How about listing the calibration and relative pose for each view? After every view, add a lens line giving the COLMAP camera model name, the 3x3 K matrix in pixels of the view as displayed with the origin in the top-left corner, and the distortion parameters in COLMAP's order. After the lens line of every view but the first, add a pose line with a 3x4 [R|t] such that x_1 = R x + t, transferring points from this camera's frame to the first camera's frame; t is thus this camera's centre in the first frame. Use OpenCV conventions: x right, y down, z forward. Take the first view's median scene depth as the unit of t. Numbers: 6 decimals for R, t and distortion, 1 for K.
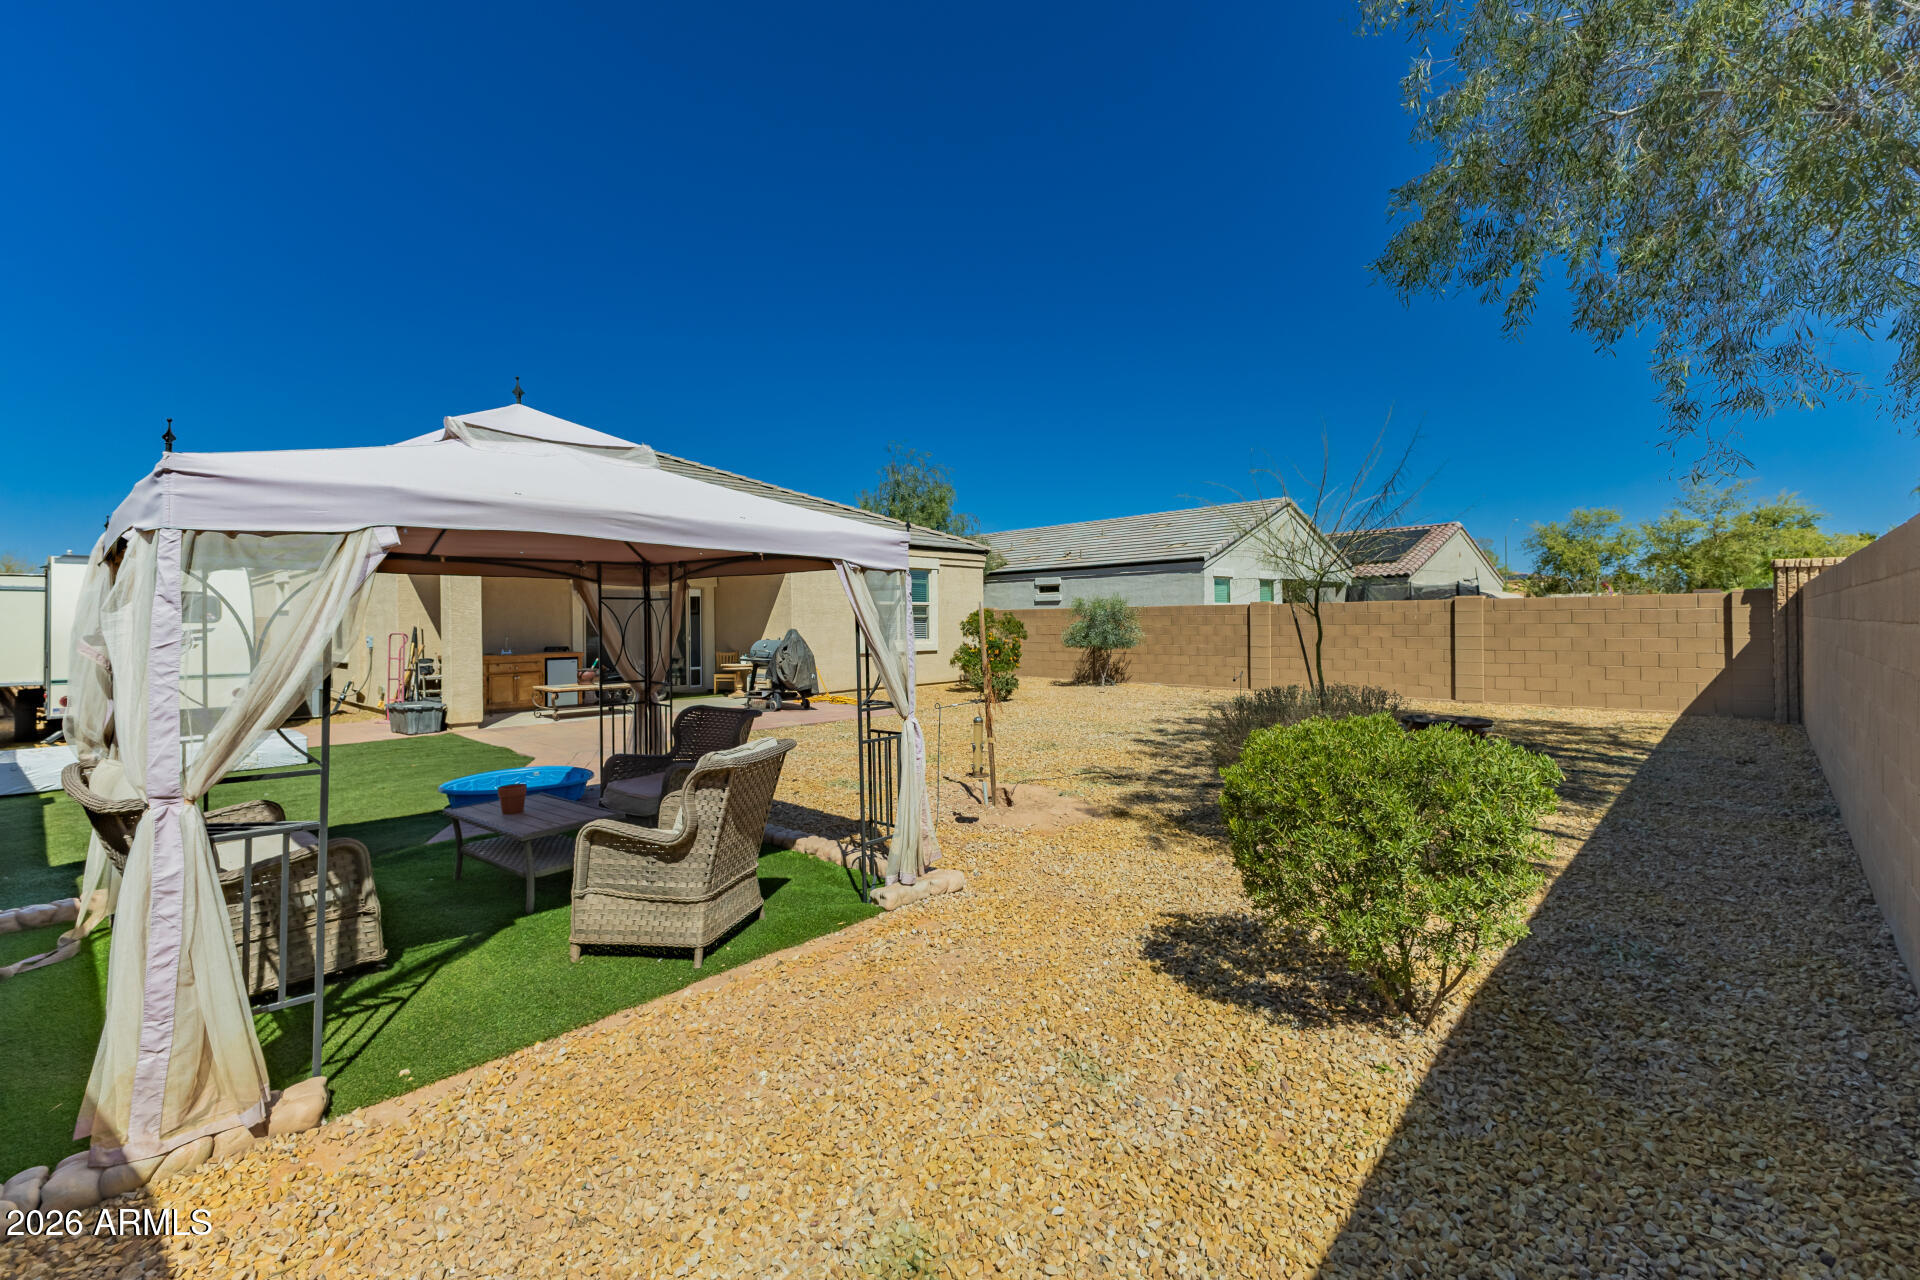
lens RADIAL K [[855.4, 0, 960.9], [0, 855.4, 626.9], [0, 0, 1]] dist [0.027123, -0.000994]
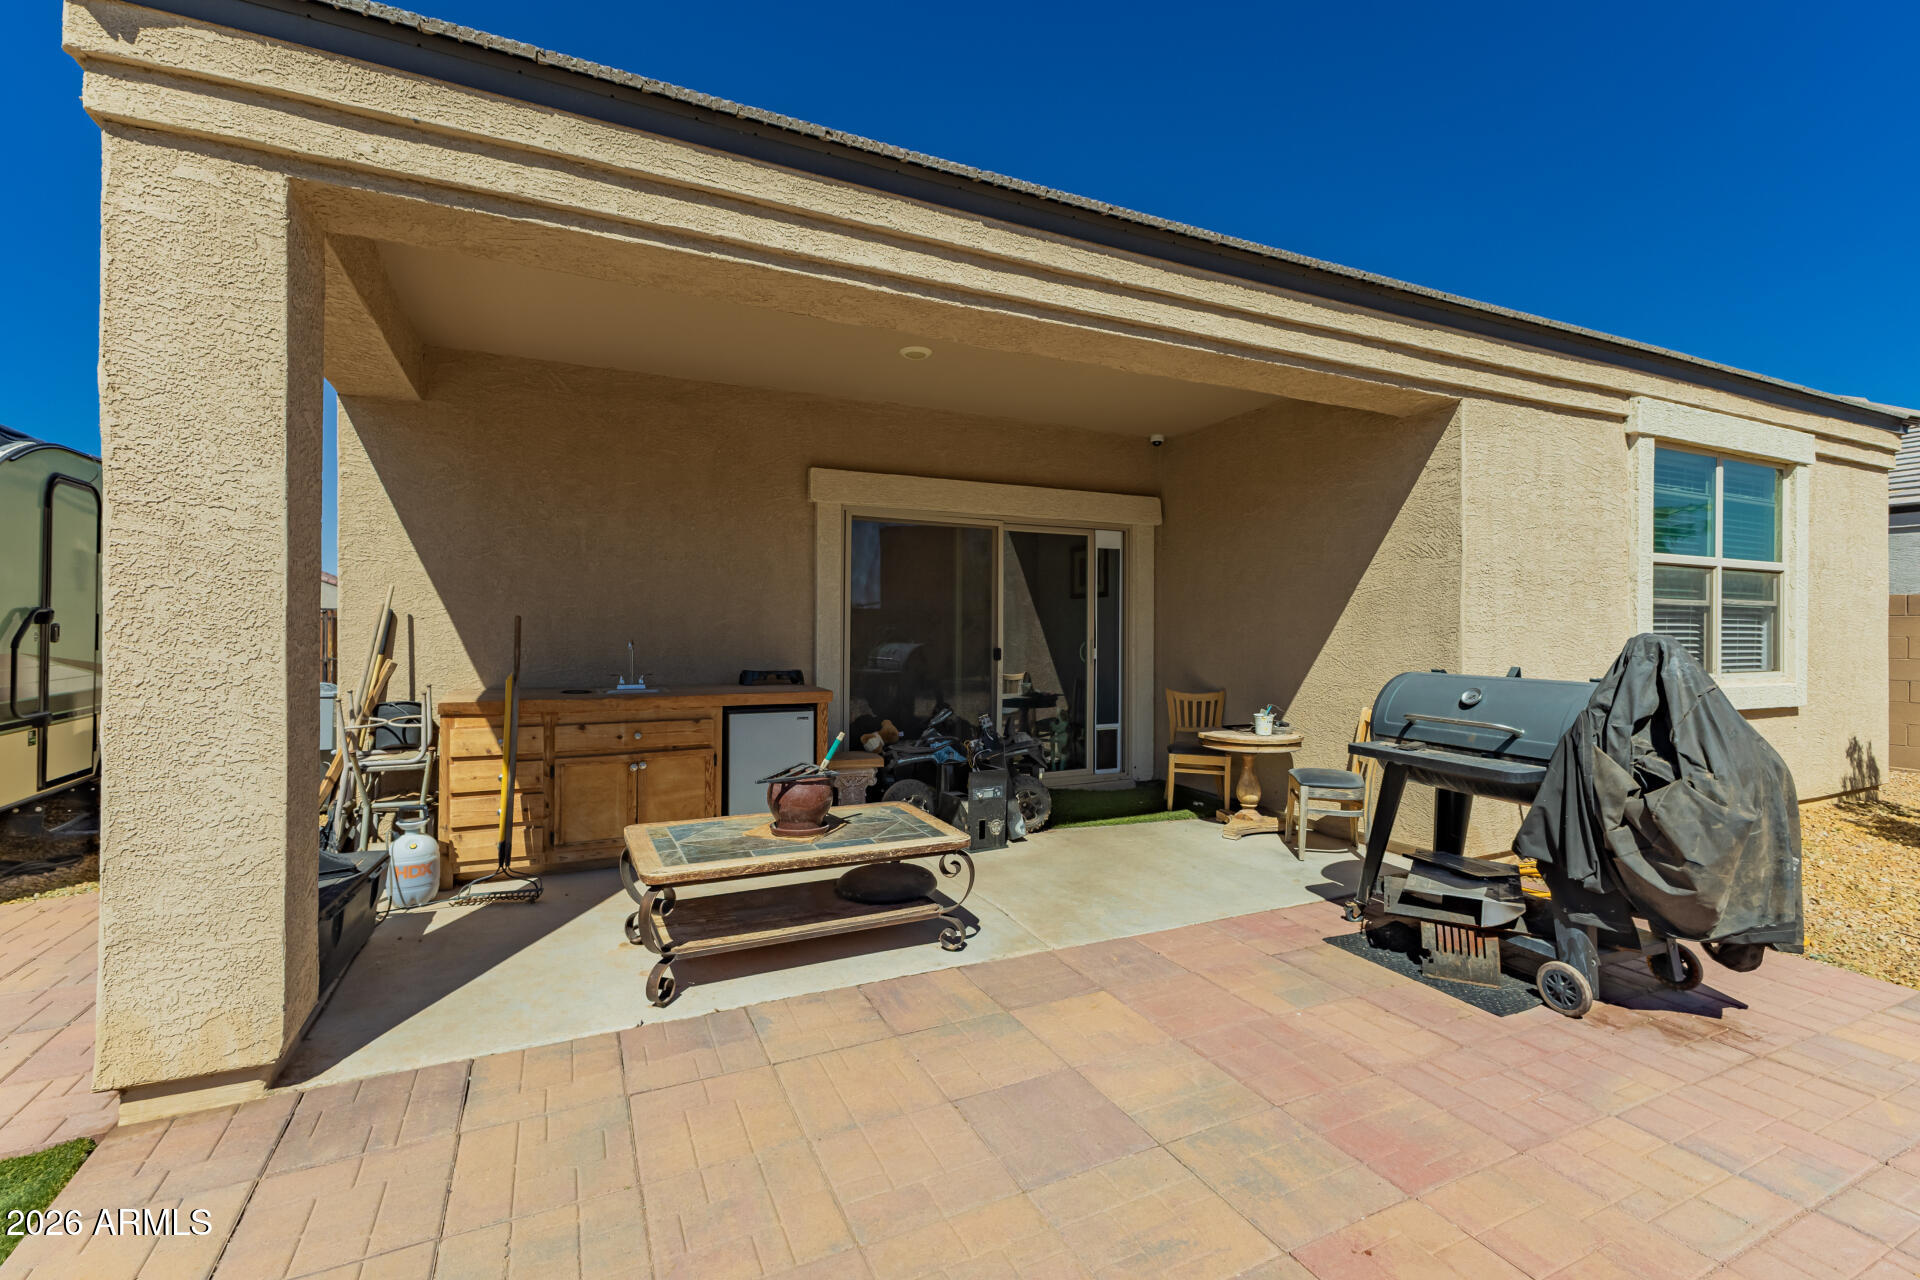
lens RADIAL K [[855.4, 0, 959.7], [0, 855.4, 632.1], [0, 0, 1]] dist [0.027123, -0.000994]
pose [[0.933425, 0.015938, -0.358419, -0.268109], [-0.016477, 0.999863, 0.001549, 0.004489], [0.358395, 0.004460, 0.933559, 0.698375]]
